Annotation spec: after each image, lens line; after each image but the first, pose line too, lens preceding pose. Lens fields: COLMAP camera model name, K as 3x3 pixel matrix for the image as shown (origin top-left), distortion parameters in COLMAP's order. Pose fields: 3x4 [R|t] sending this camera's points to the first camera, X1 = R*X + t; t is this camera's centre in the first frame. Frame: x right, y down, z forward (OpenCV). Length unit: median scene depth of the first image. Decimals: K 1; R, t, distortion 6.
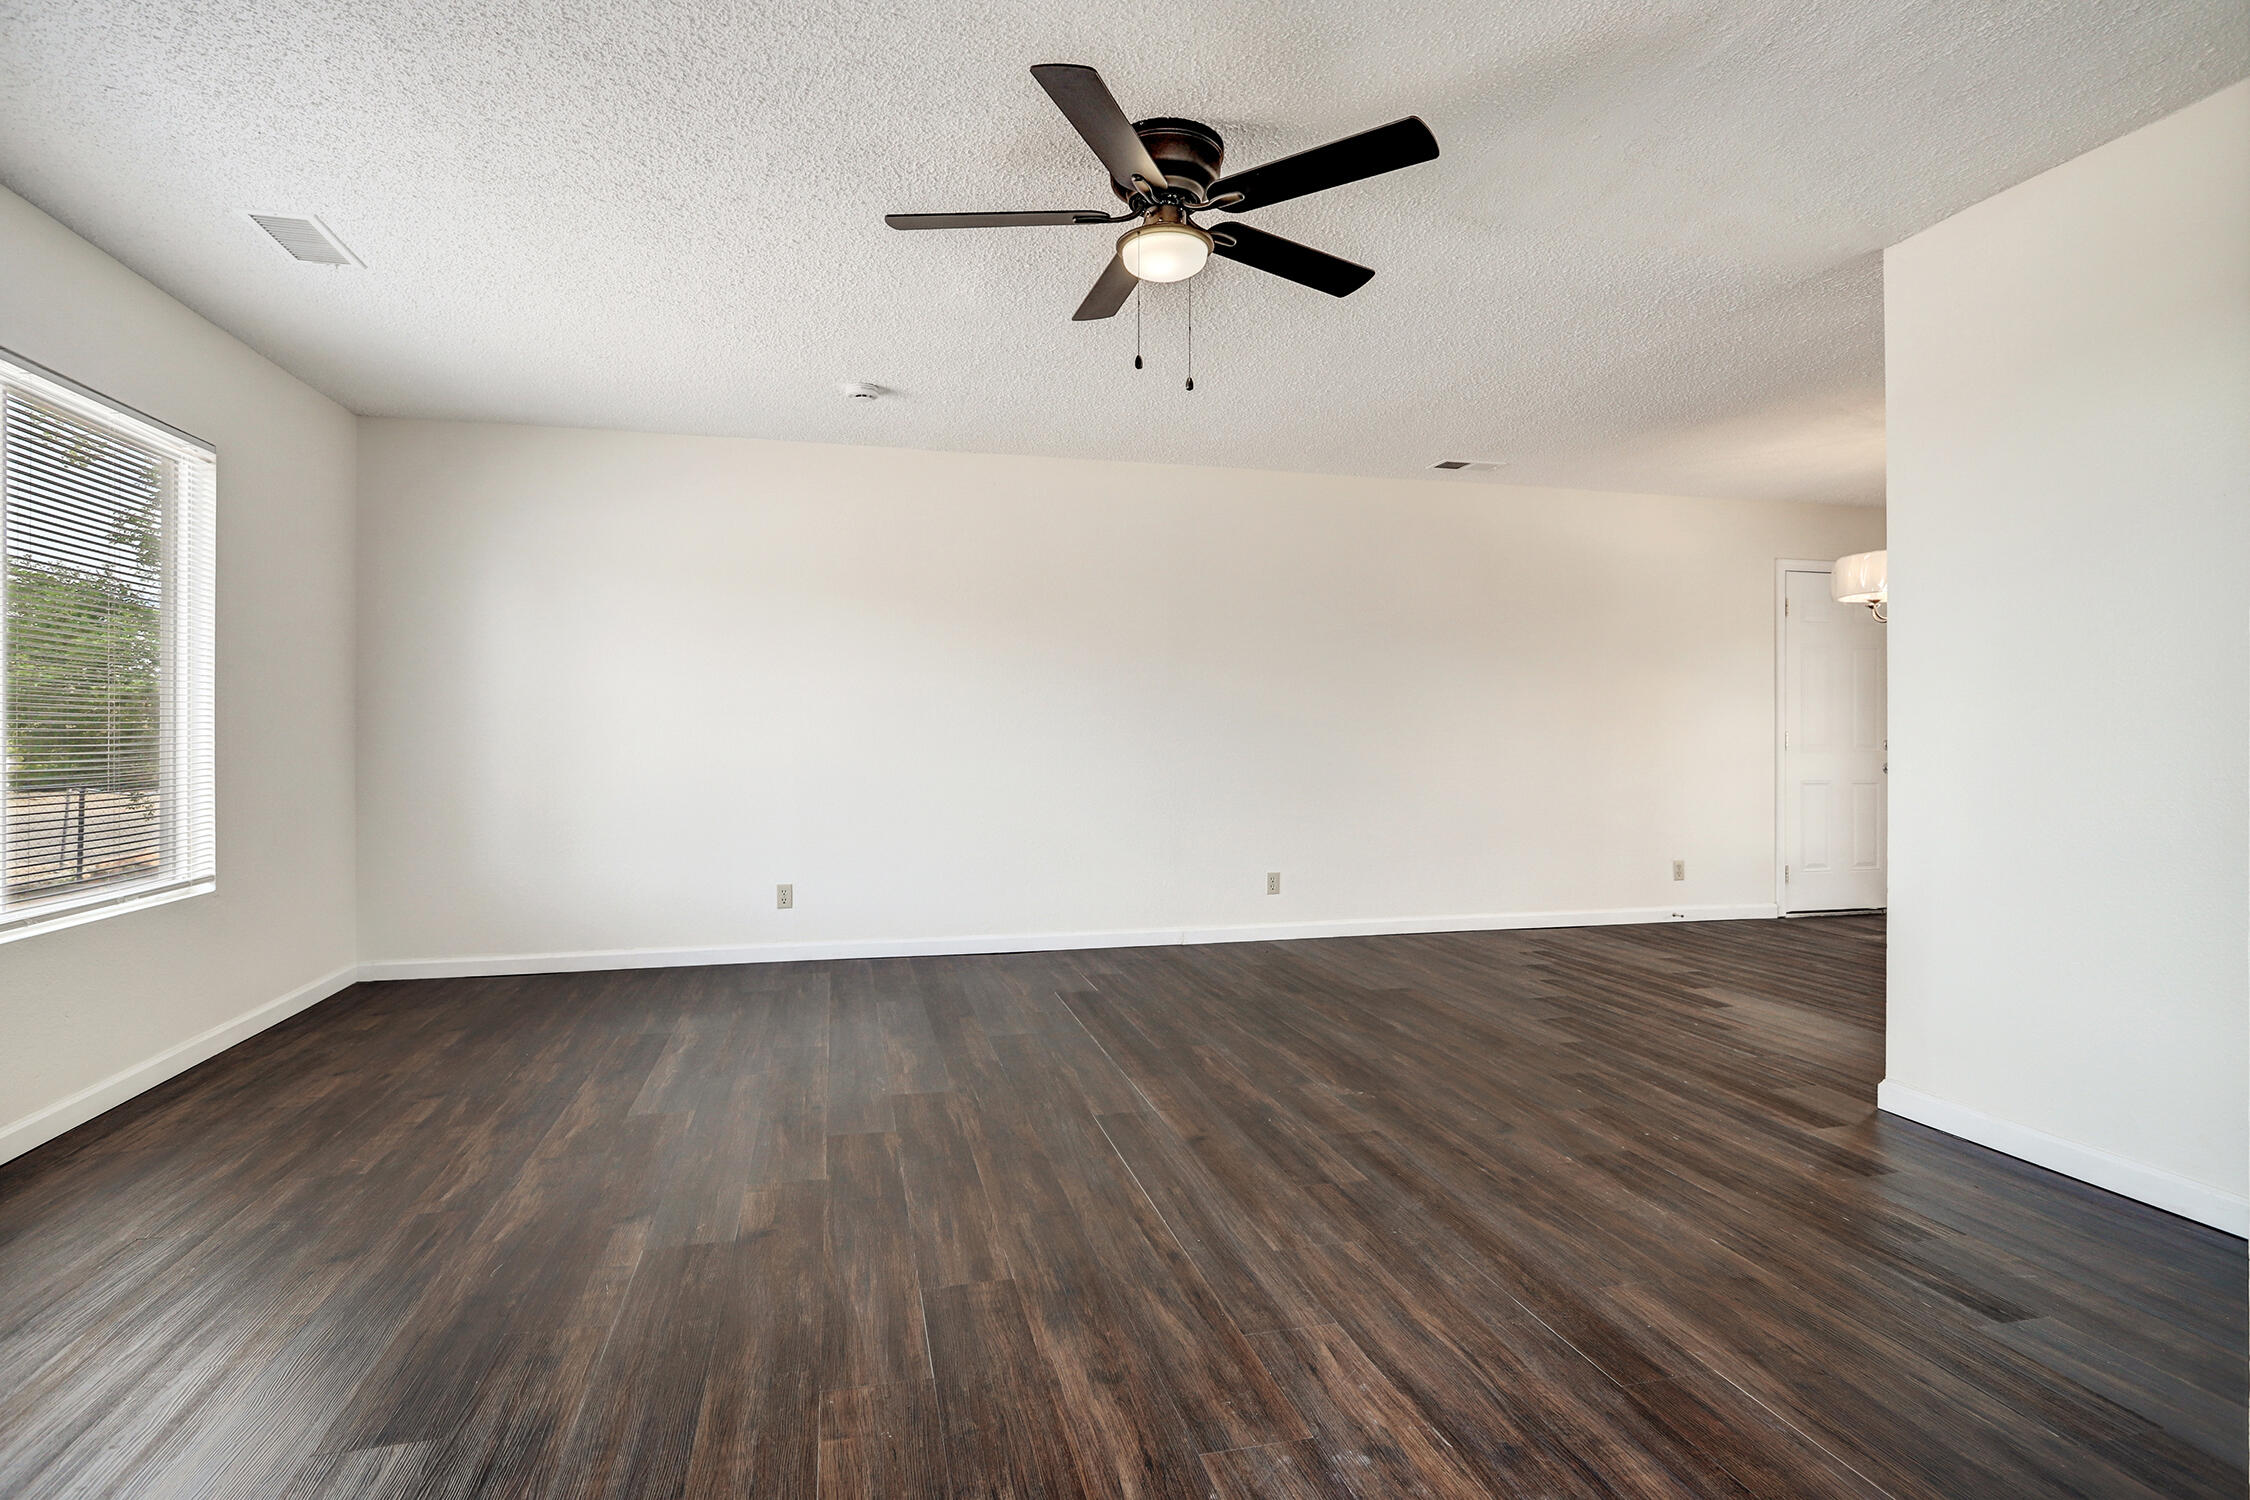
lens RADIAL K [[1150.2, 0, 1123.1], [0, 1150.2, 733.2], [0, 0, 1]] dist [-0.009212, 0.001875]
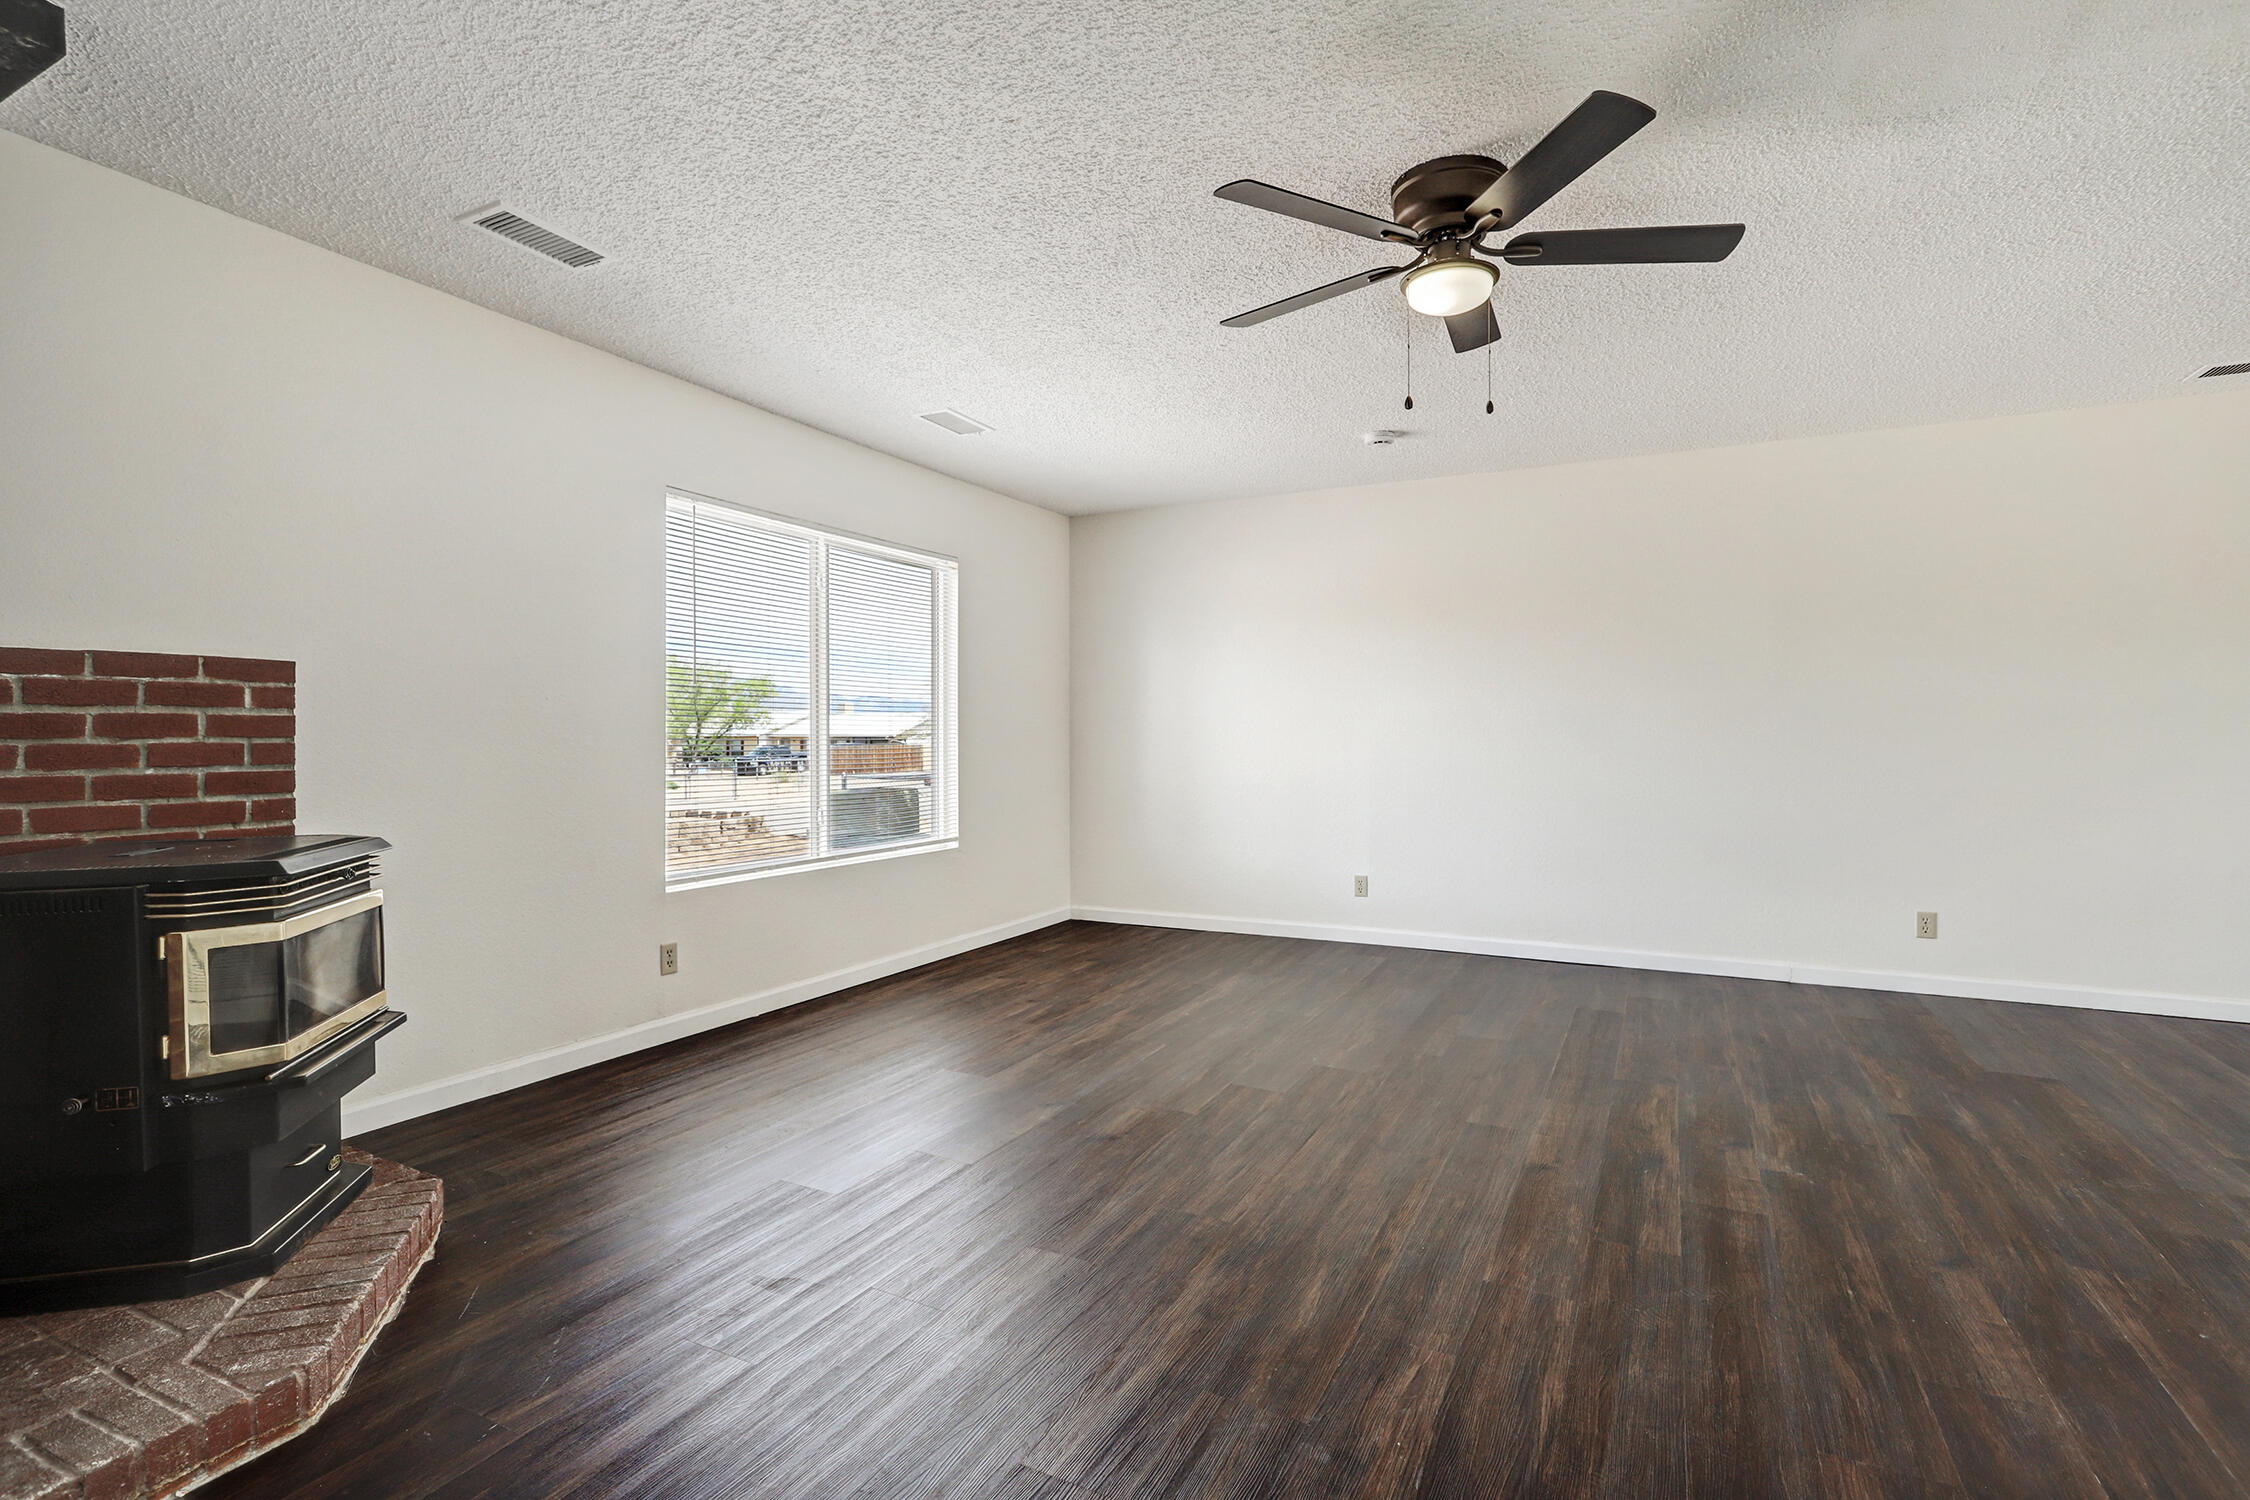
lens RADIAL K [[1070.0, 0, 1110.8], [0, 1070.0, 736.4], [0, 0, 1]] dist [-0.003847, 0.004229]
pose [[0.748558, -0.000339, -0.663069, 0.421126], [0.003557, 0.999988, 0.003503, -0.020719], [0.663060, -0.004981, 0.748550, 0.079269]]
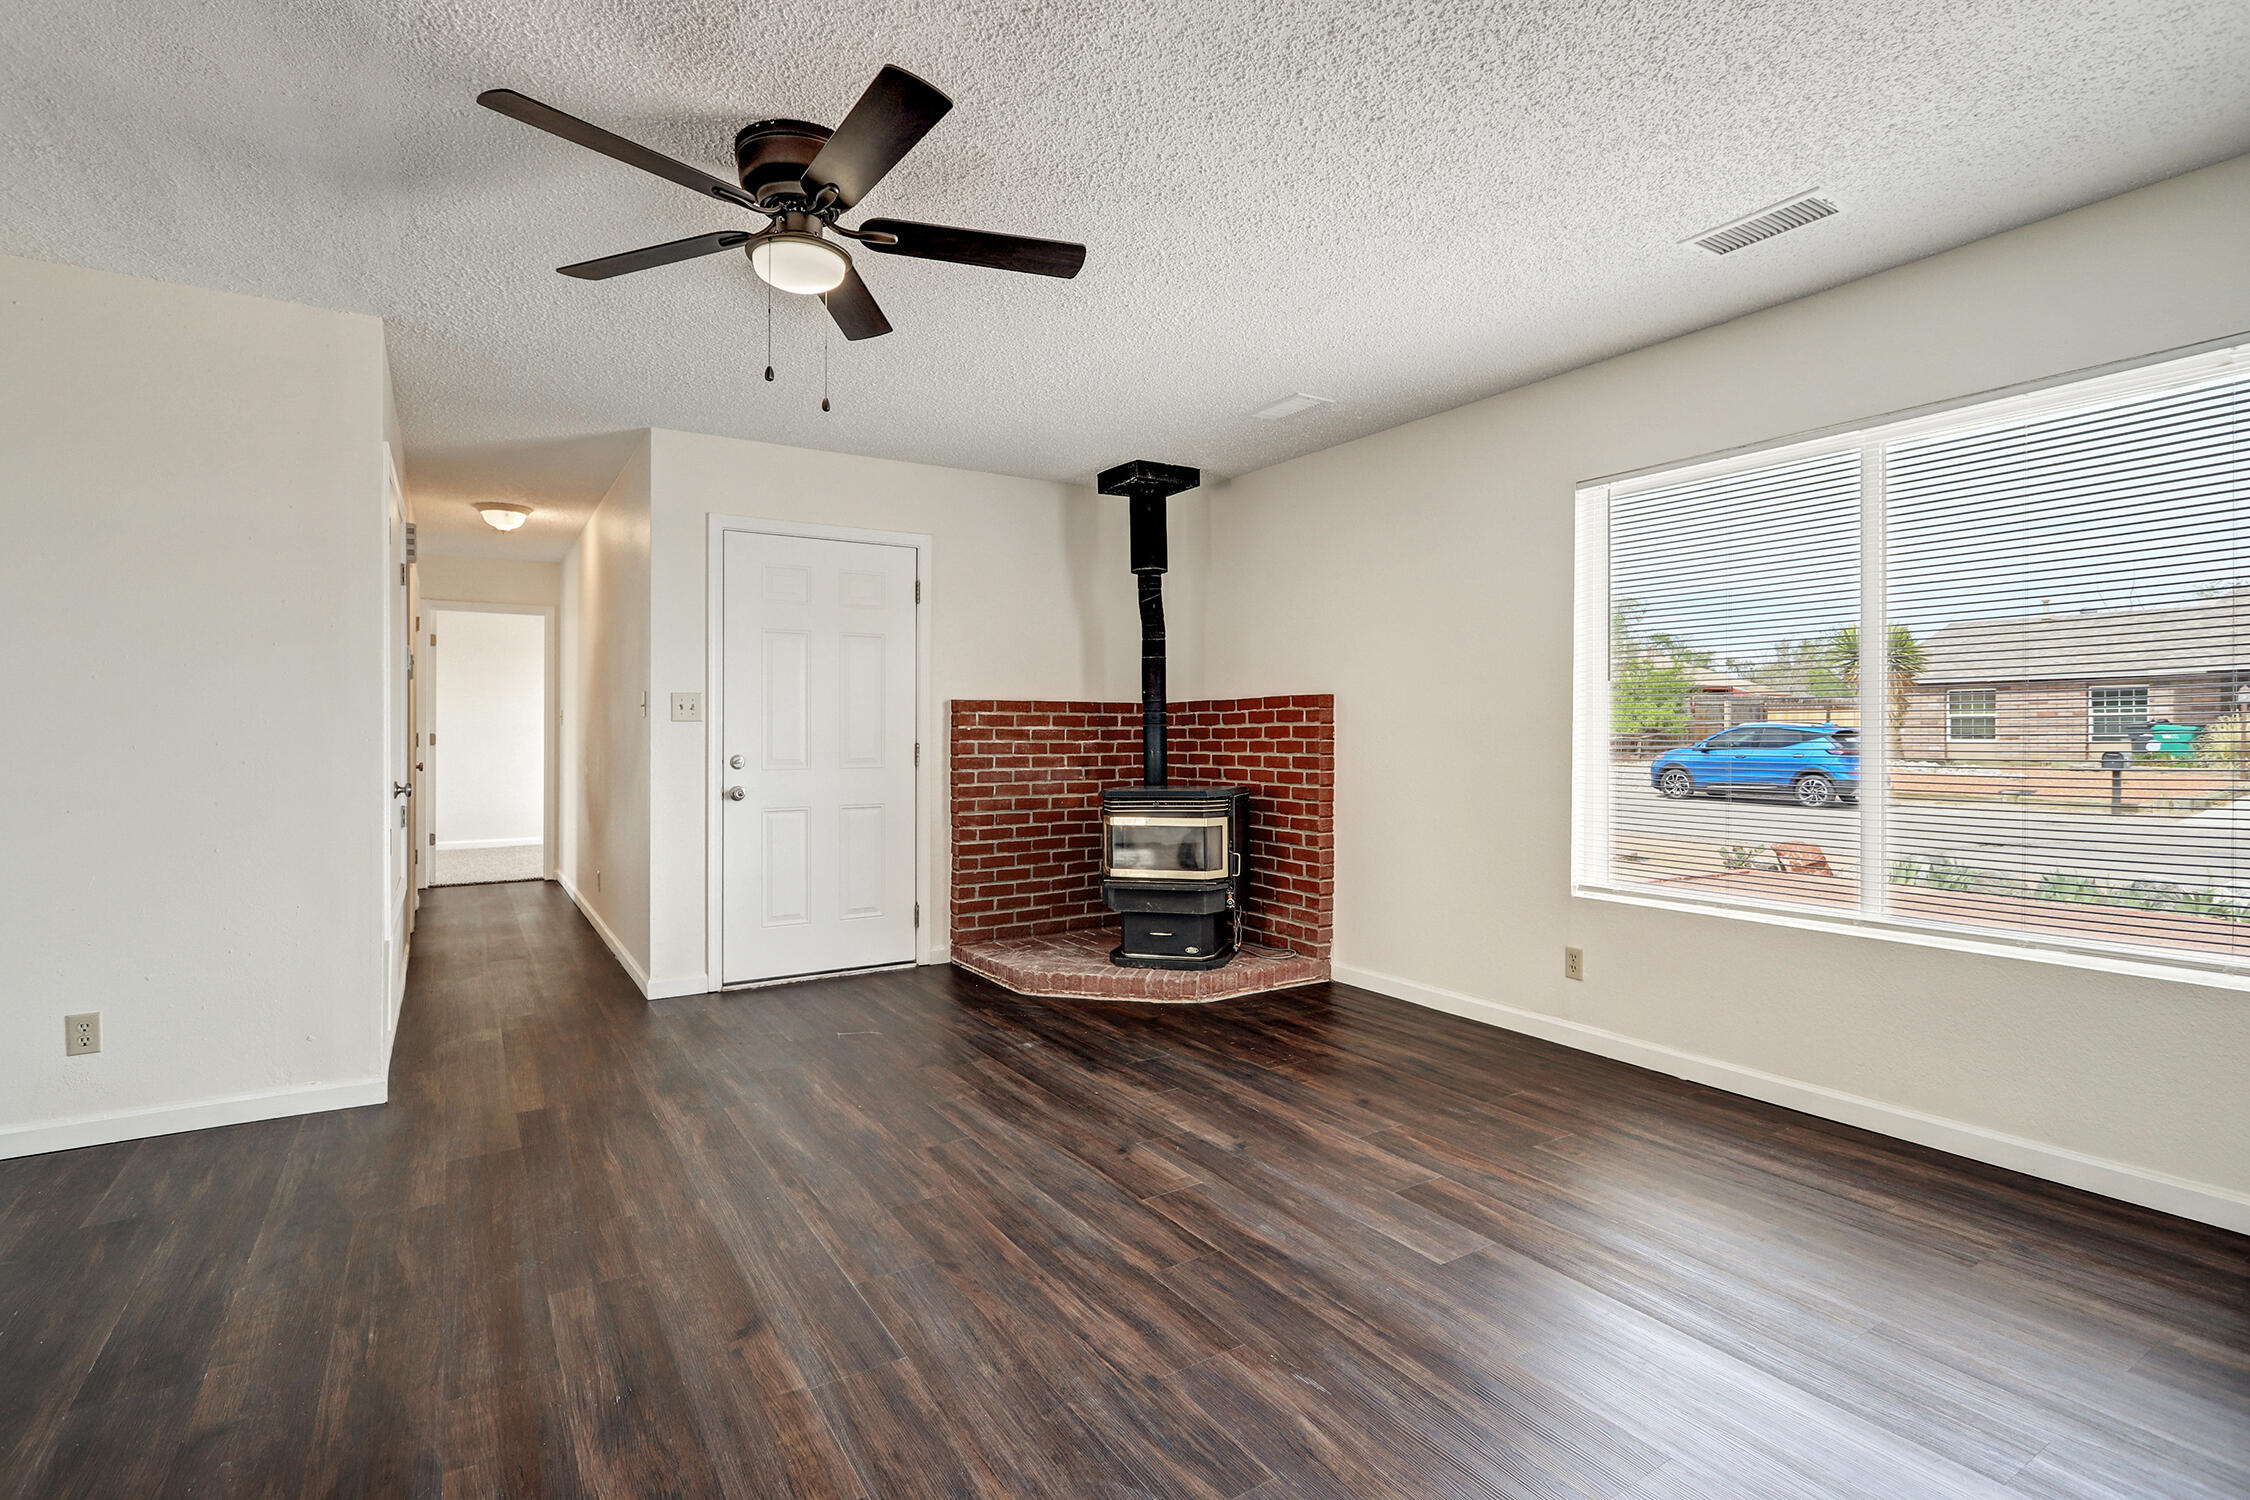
lens RADIAL K [[1070.0, 0, 1118.4], [0, 1070.0, 735.0], [0, 0, 1]] dist [-0.003847, 0.004229]
pose [[-0.950253, 0.007931, -0.311378, 0.052972], [0.008716, 0.999961, -0.001128, -0.024512], [0.311357, -0.003786, -0.950286, 1.833835]]
